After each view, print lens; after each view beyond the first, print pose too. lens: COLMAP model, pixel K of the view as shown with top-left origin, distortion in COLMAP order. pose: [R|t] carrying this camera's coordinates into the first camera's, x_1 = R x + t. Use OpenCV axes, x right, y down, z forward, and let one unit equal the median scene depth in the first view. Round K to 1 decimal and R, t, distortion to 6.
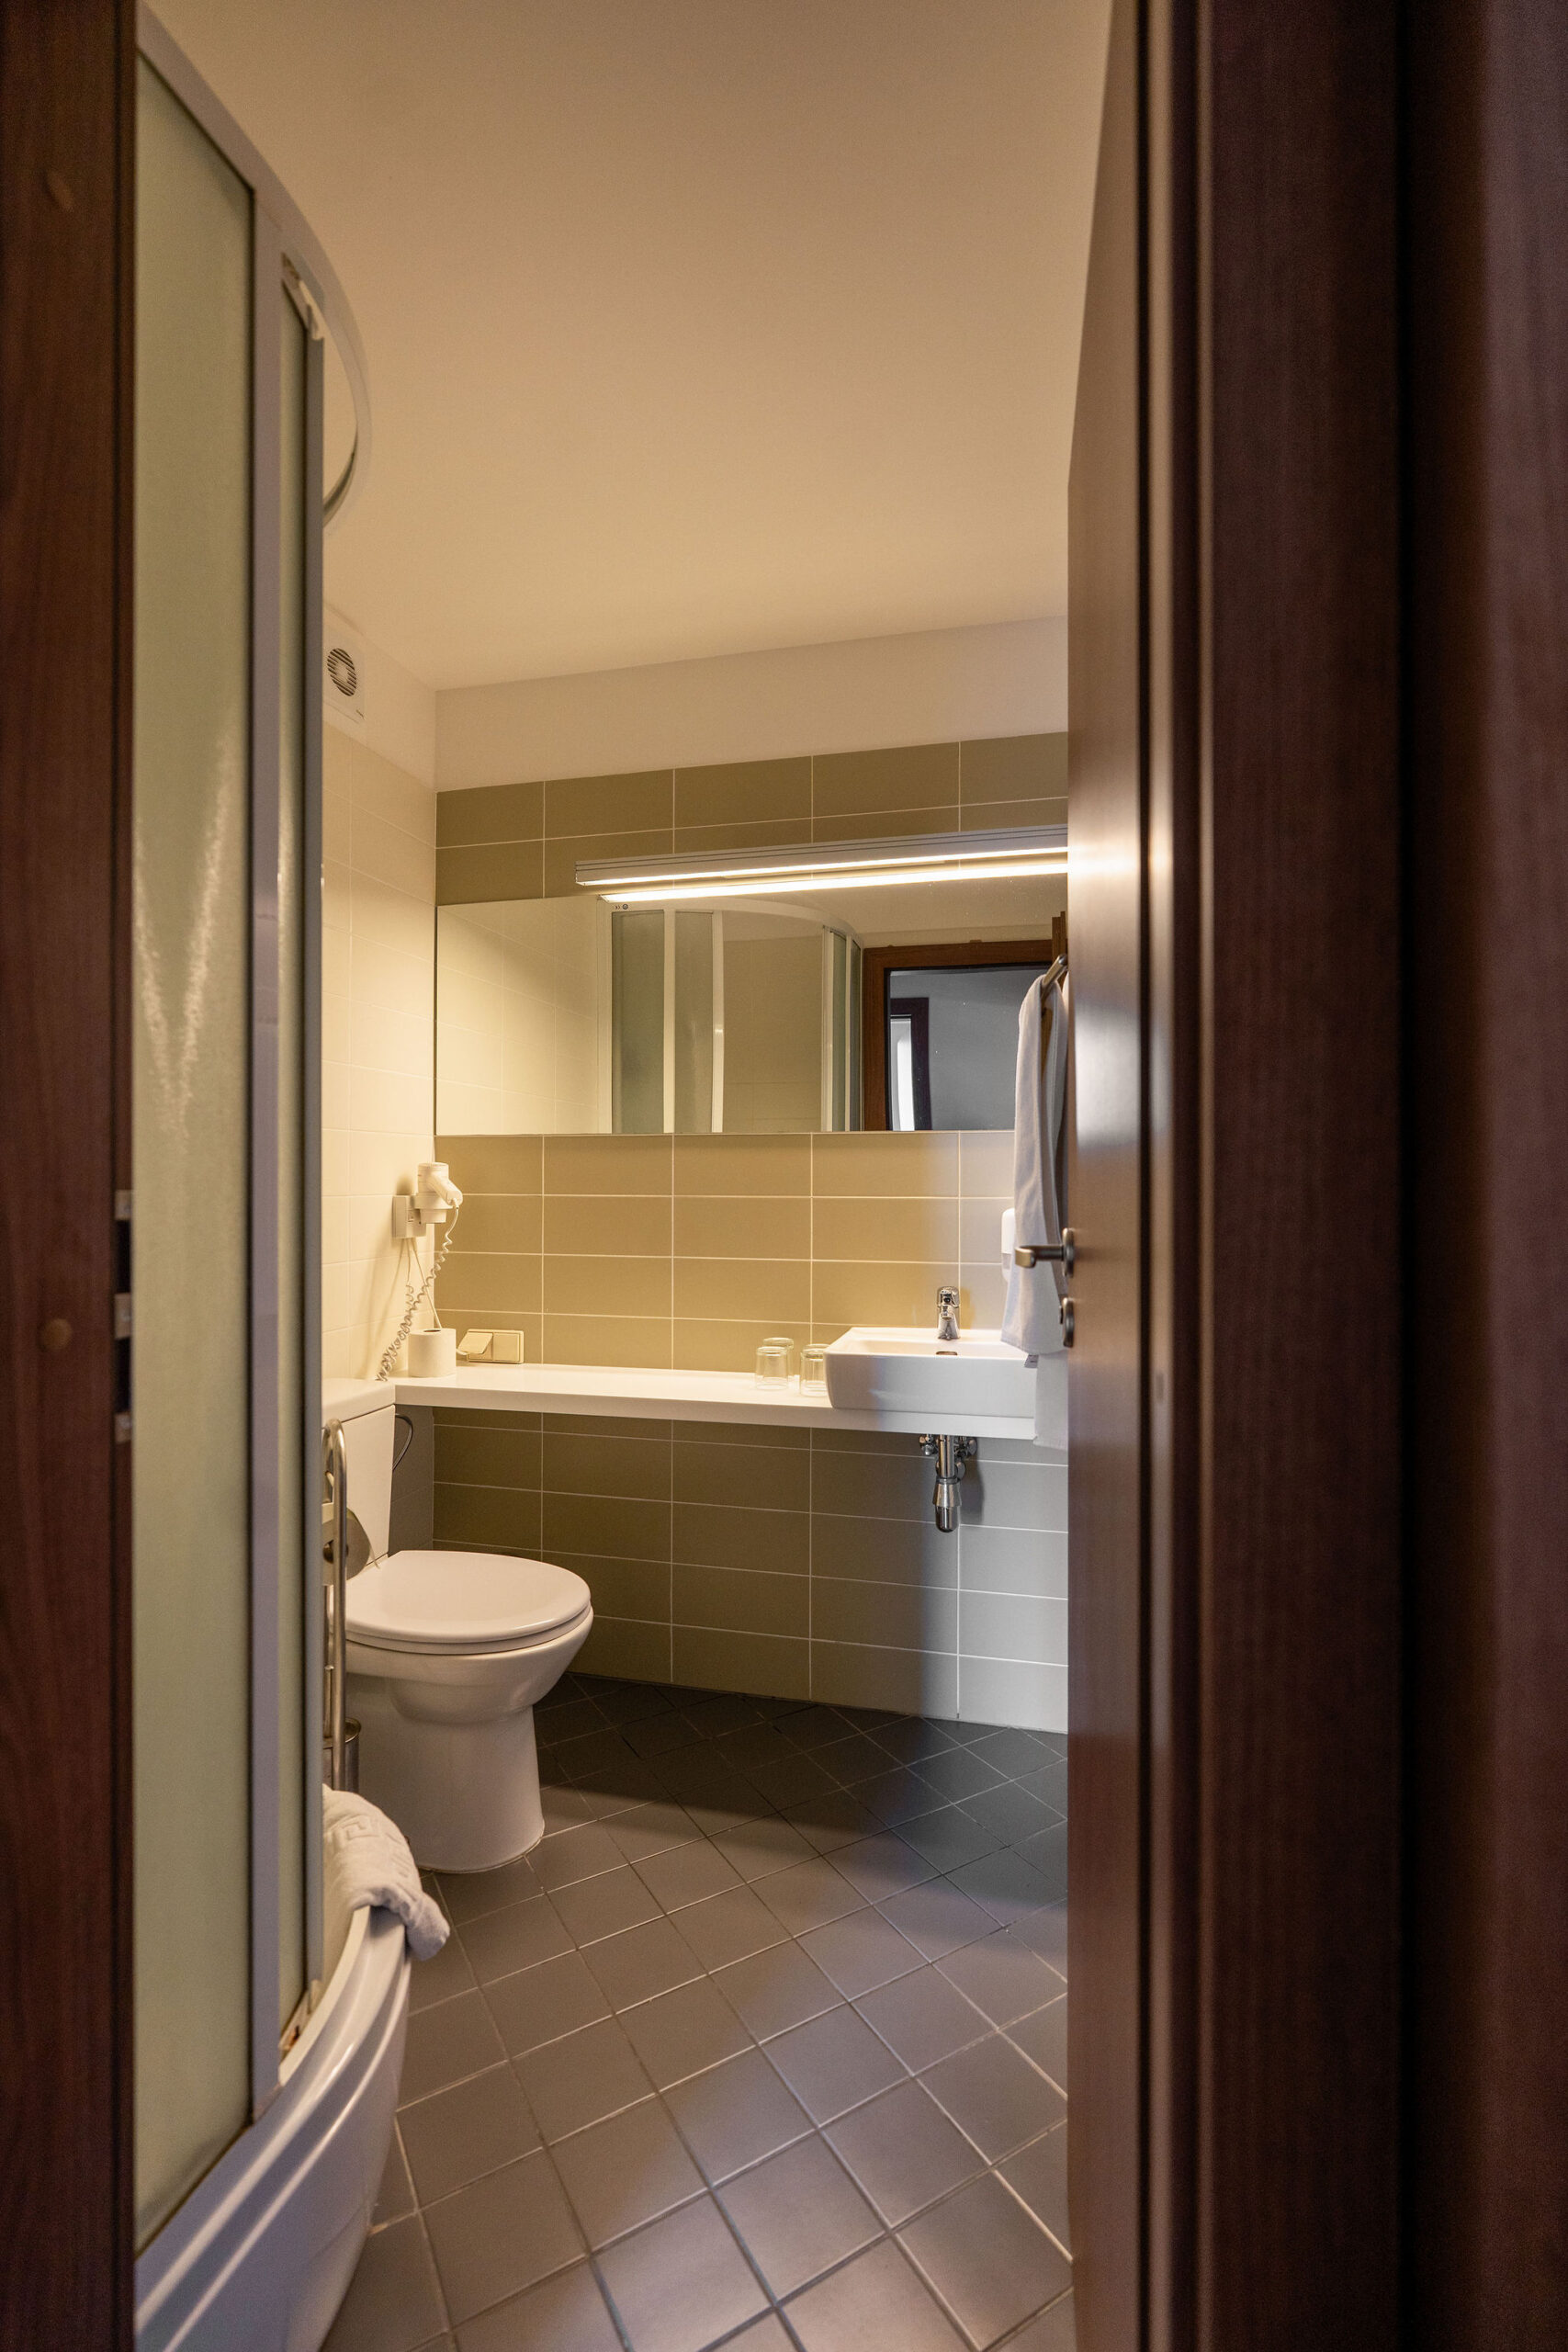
lens RADIAL K [[1097.7, 0, 780.9], [0, 1097.7, 1178.6], [0, 0, 1]] dist [-0.000034, 0.000679]
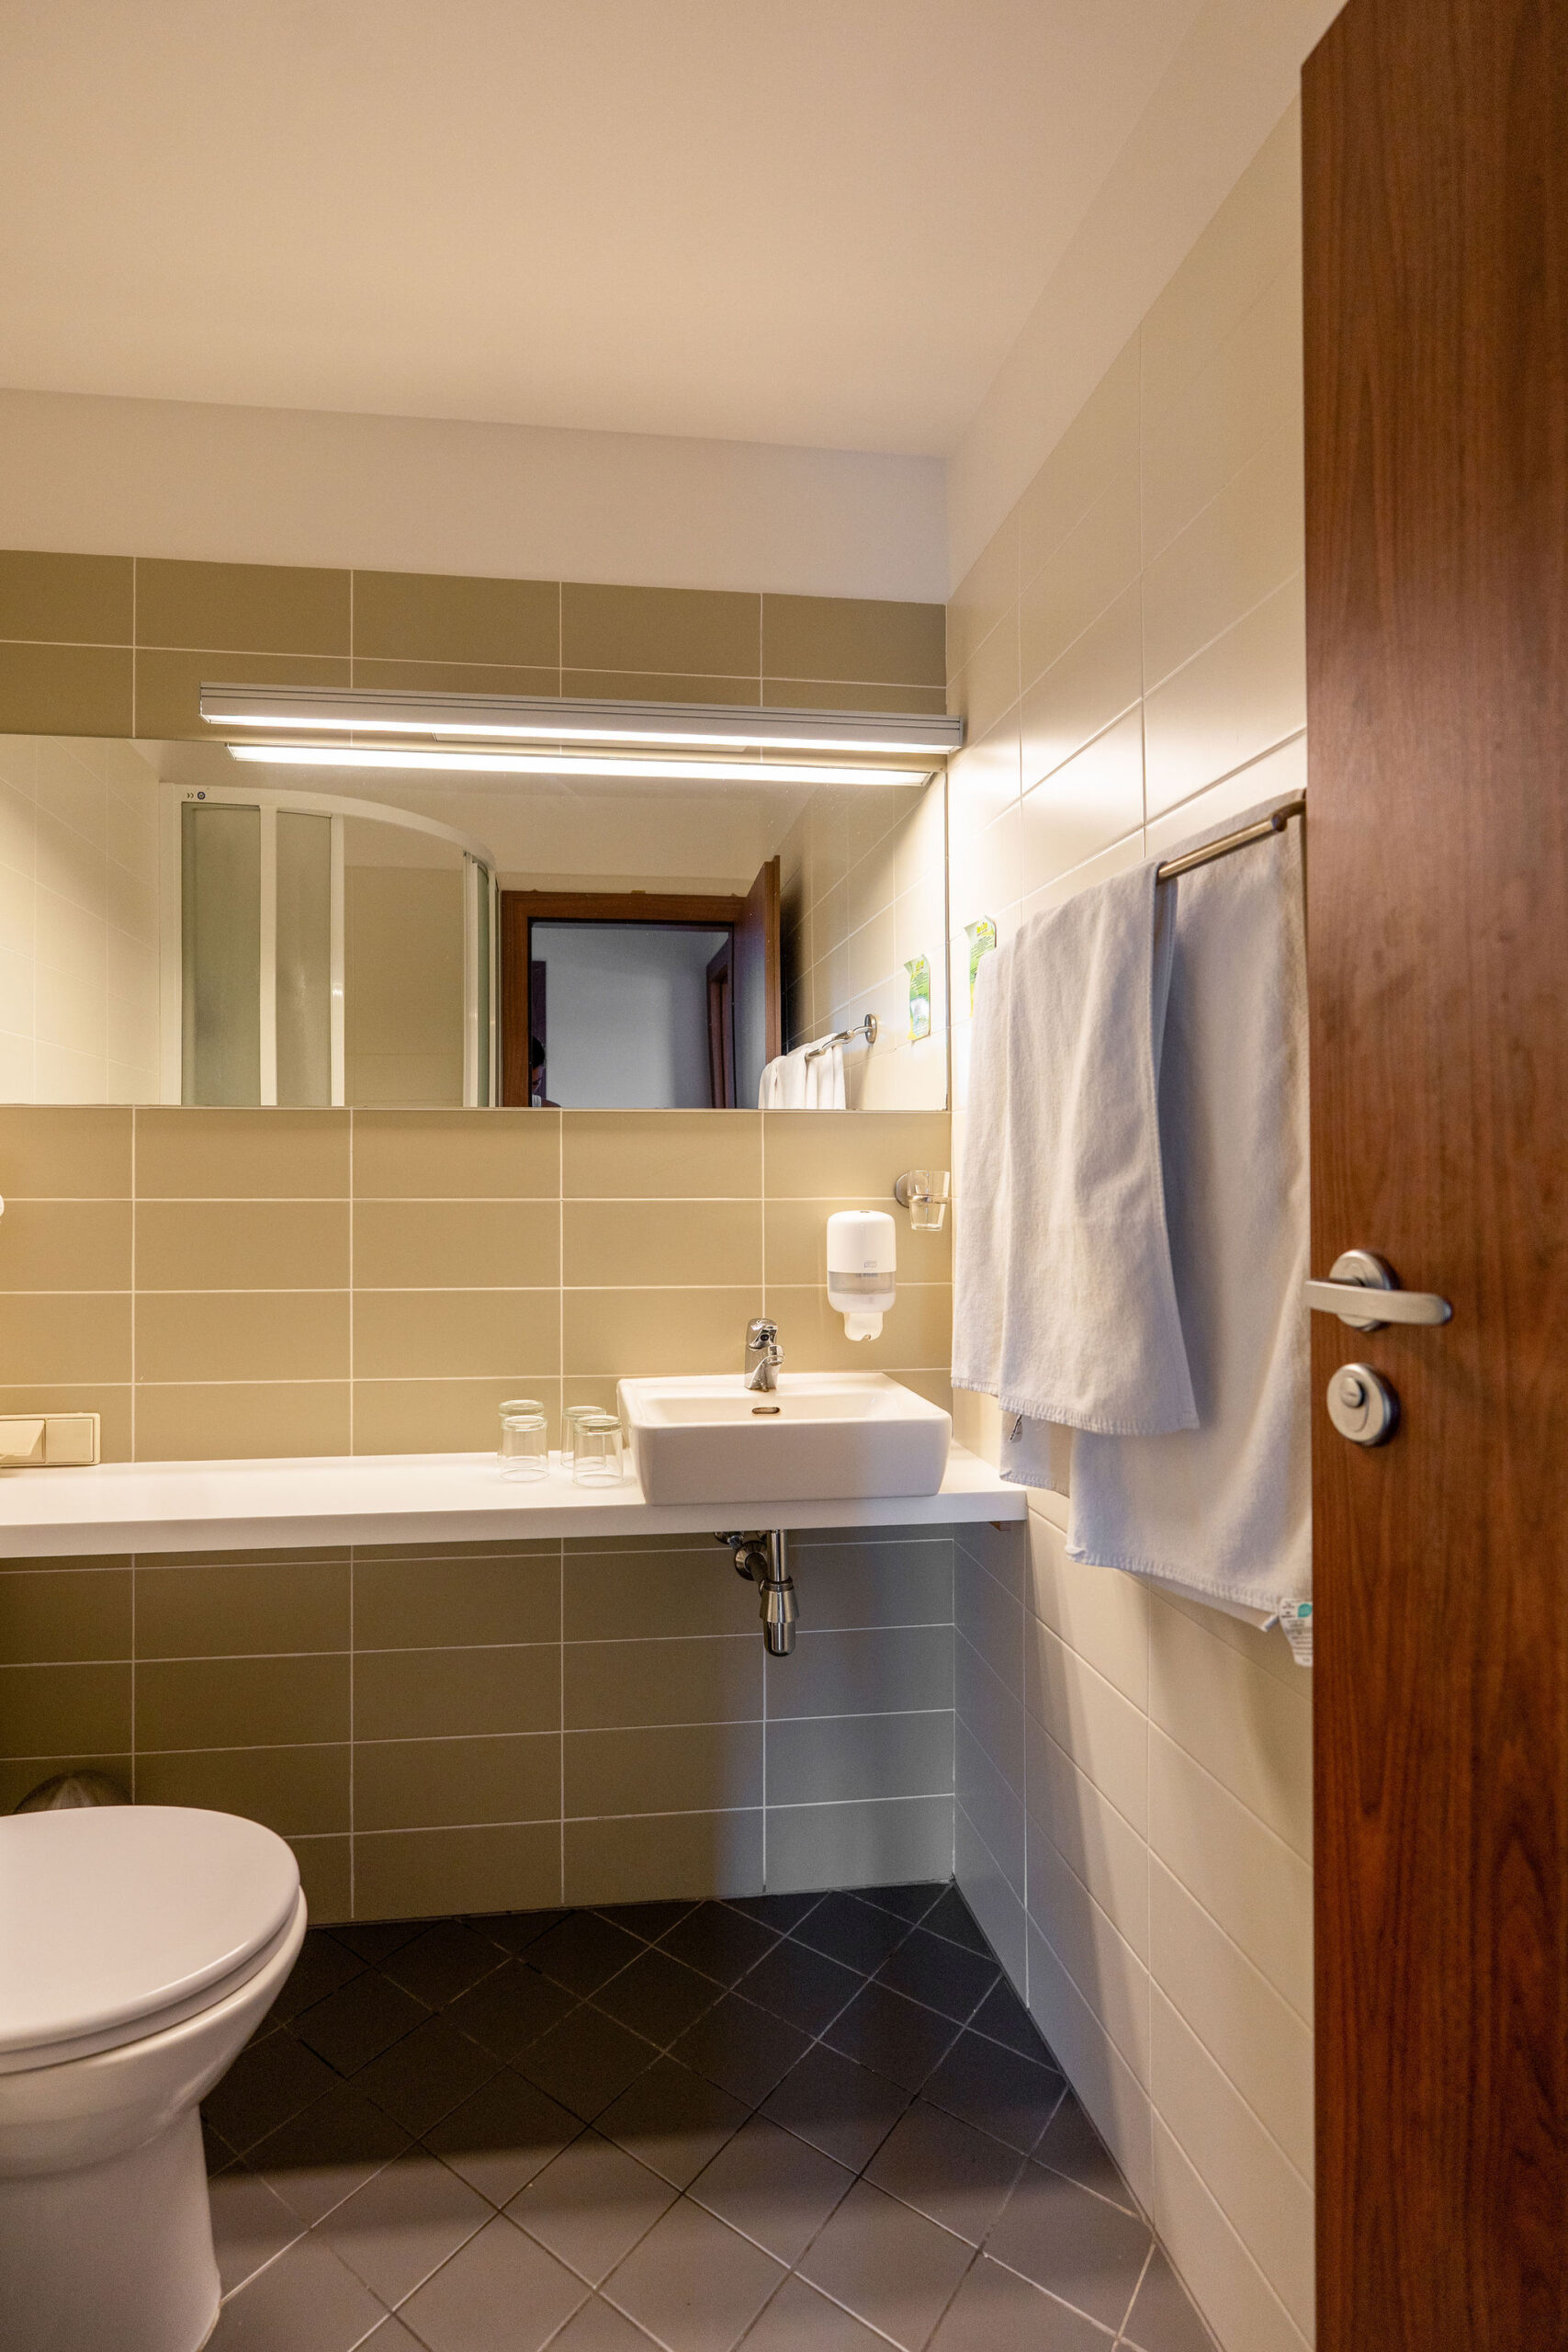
lens RADIAL K [[1235.7, 0, 784.1], [0, 1235.7, 1164.8], [0, 0, 1]] dist [-0.001915, -0.003310]
pose [[0.936969, -0.000007, 0.349412, -0.114381], [-0.000409, 0.999999, 0.001116, -0.006284], [-0.349412, -0.001188, 0.936968, 0.193127]]
